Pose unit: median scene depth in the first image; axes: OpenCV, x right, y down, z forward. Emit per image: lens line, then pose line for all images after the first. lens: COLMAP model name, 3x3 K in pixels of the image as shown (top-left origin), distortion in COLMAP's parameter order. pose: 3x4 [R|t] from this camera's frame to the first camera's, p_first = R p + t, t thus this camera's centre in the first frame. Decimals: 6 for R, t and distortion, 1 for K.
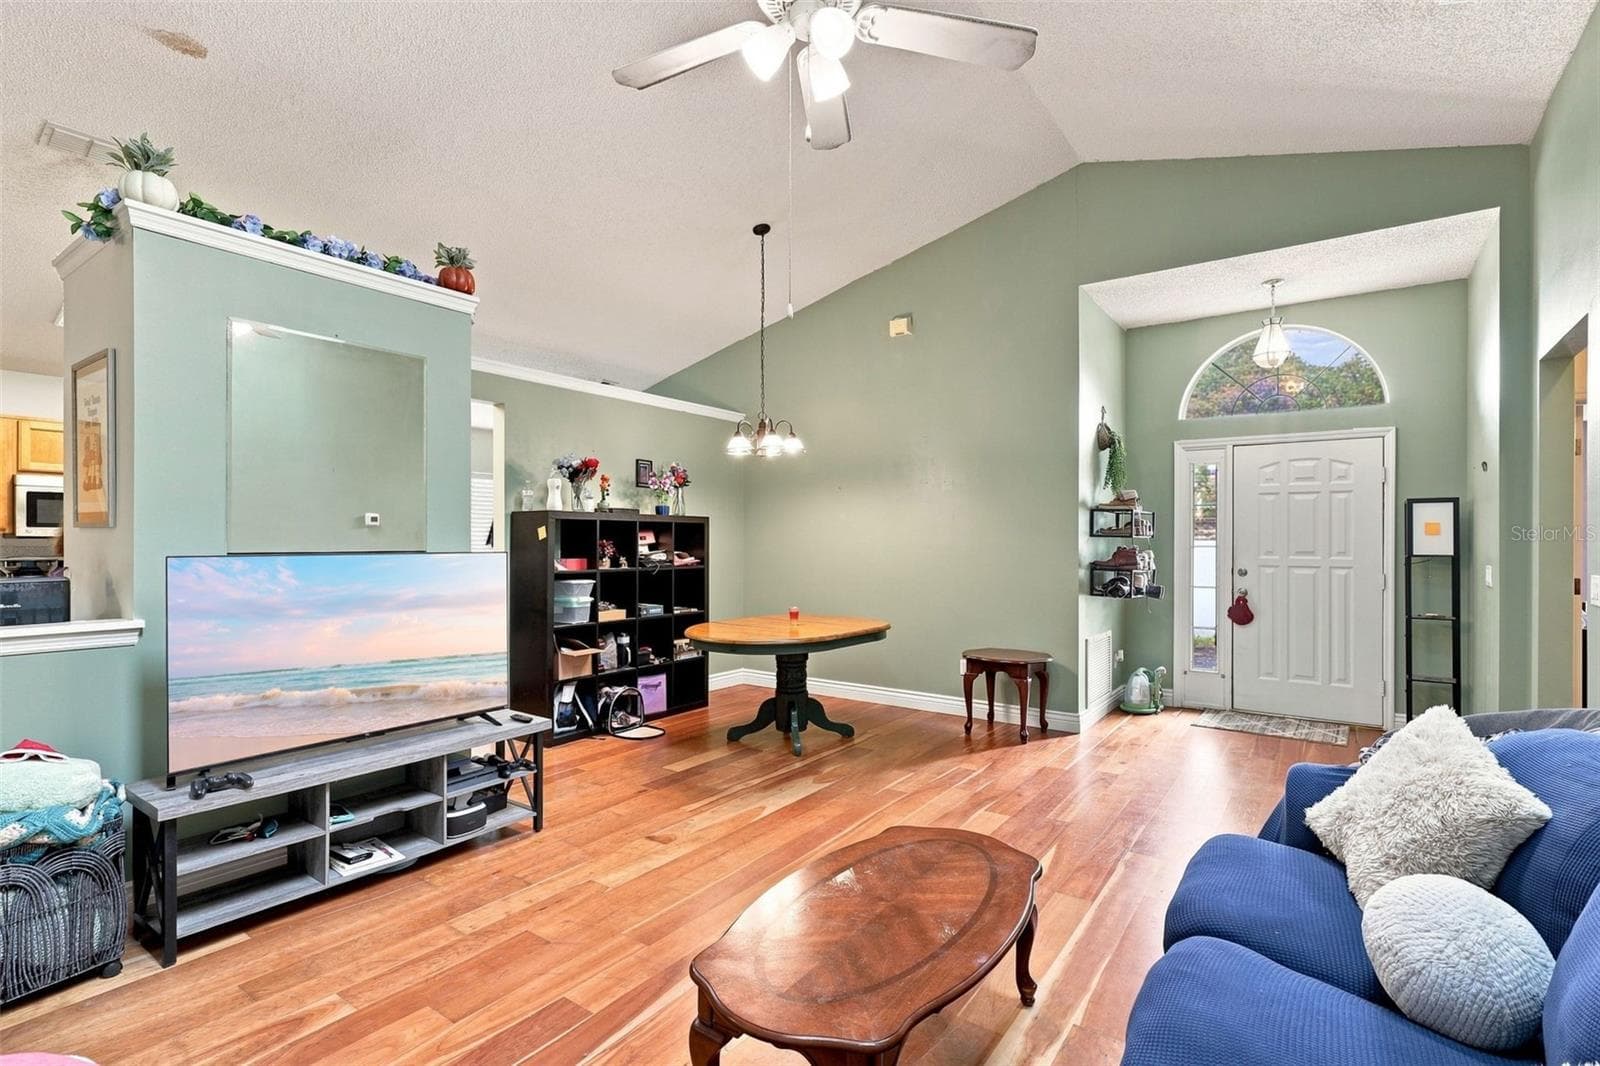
lens RADIAL K [[748.0, 0, 801.0], [0, 748.0, 542.9], [0, 0, 1]] dist [-0.000350, 0.000506]
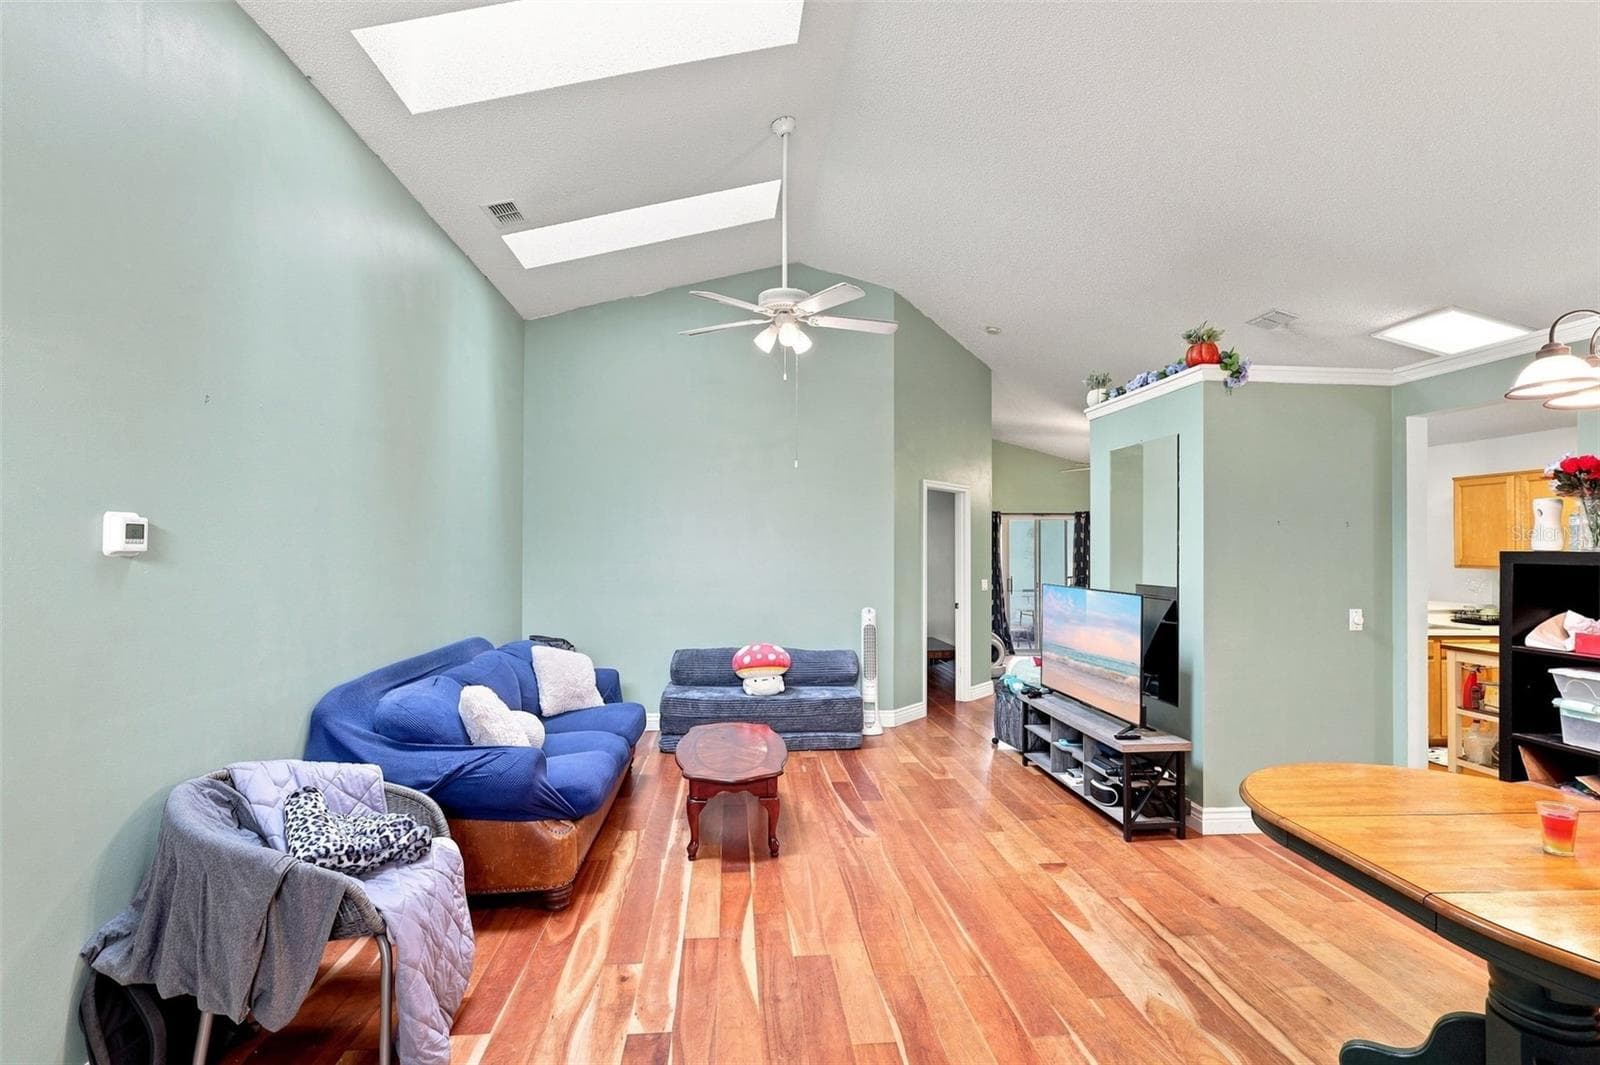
lens RADIAL K [[748.0, 0, 801.0], [0, 748.0, 542.4], [0, 0, 1]] dist [-0.000350, 0.000506]
pose [[-0.755064, -0.011934, -0.655543, 0.790811], [-0.009805, 0.999928, -0.006910, -0.057595], [0.655578, 0.001210, -0.755126, 1.563127]]
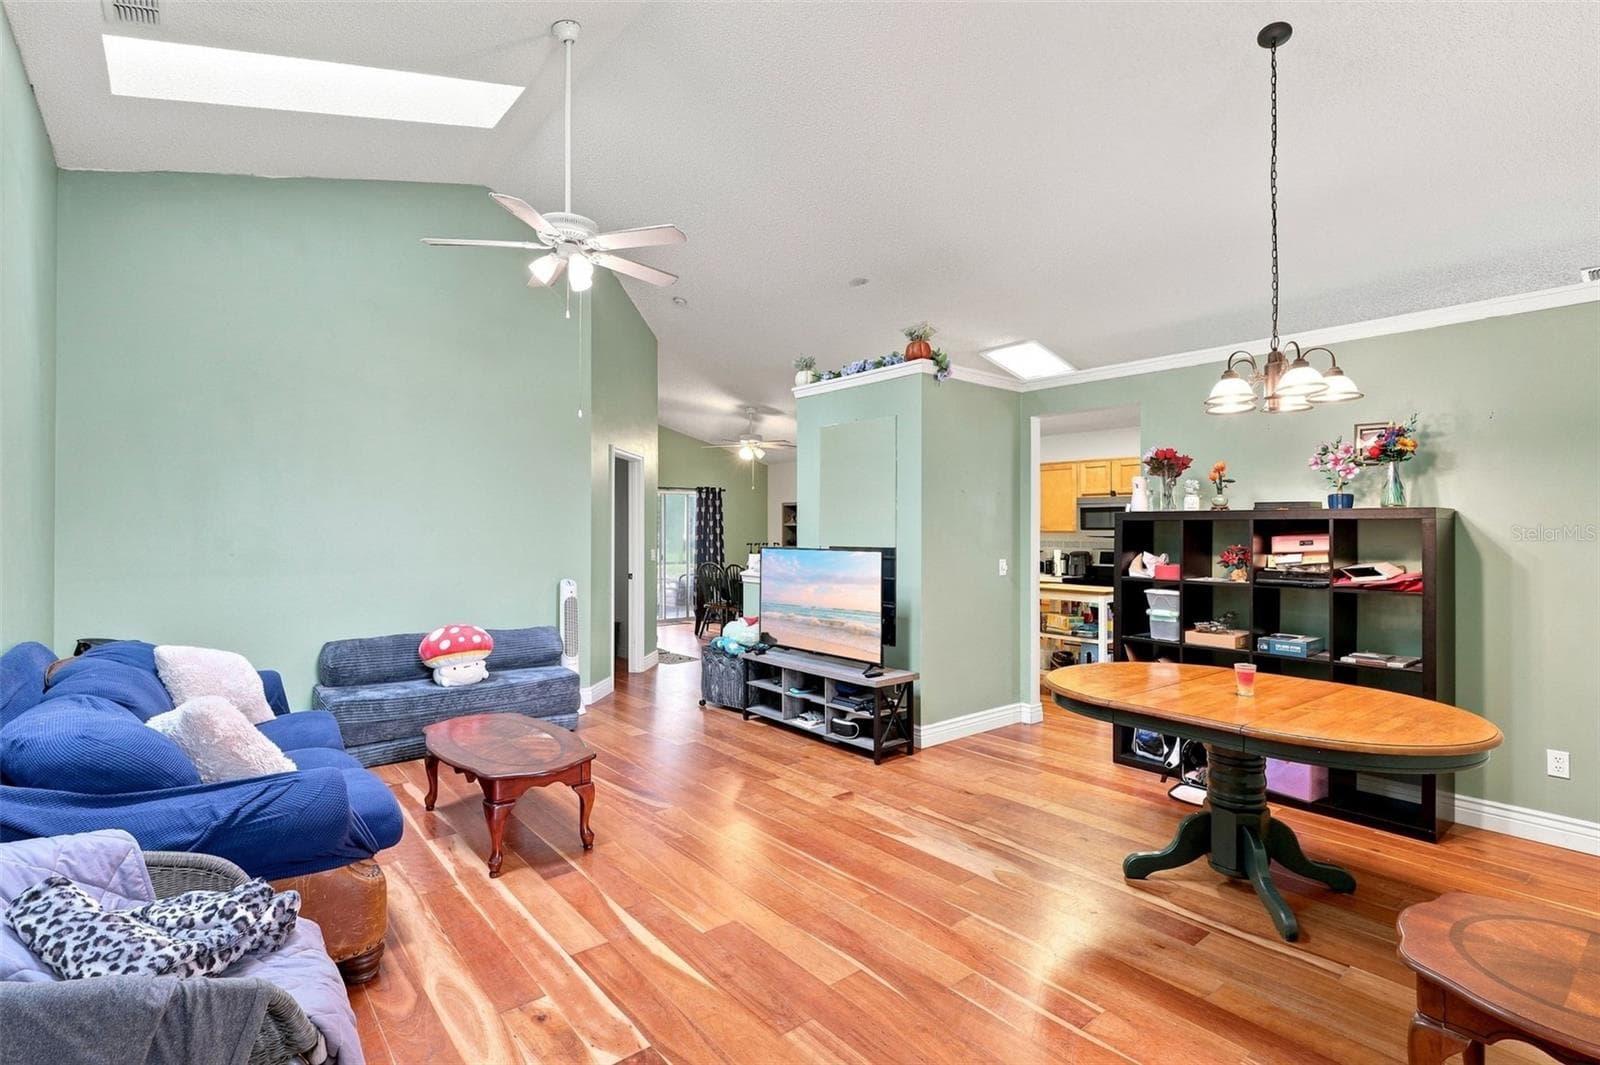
lens RADIAL K [[754.0, 0, 801.4], [0, 754.0, 525.9], [0, 0, 1]] dist [0.001406, 0.000403]
pose [[-0.252084, -0.009212, -0.967662, 0.984953], [-0.006398, 0.999949, -0.007853, -0.022328], [0.967684, 0.004212, -0.252130, 1.227700]]
